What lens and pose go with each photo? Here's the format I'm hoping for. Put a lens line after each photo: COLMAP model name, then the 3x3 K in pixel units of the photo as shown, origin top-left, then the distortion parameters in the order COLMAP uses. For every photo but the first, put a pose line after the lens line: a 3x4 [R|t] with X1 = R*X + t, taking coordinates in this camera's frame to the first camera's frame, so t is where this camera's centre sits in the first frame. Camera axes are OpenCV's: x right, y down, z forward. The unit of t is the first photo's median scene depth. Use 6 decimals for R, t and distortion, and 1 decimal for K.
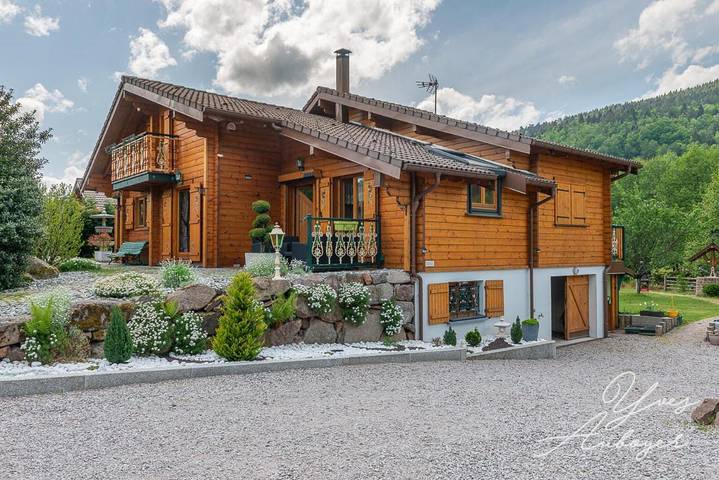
lens RADIAL K [[575.2, 0, 359.1], [0, 575.2, 239.3], [0, 0, 1]] dist [-0.000353, 0.008356]
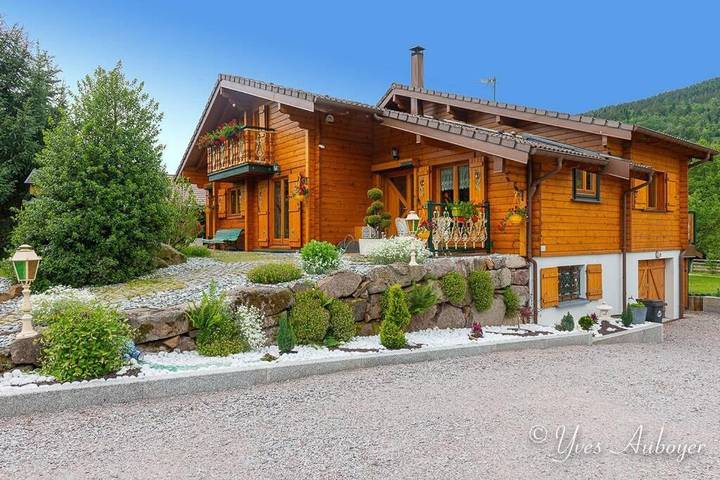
lens RADIAL K [[499.0, 0, 360.7], [0, 499.0, 241.3], [0, 0, 1]] dist [0.004739, -0.002401]
pose [[0.999359, -0.004653, -0.035505, -0.140099], [0.005663, 0.999581, 0.028387, 0.002212], [0.035358, -0.028570, 0.998966, 0.090344]]
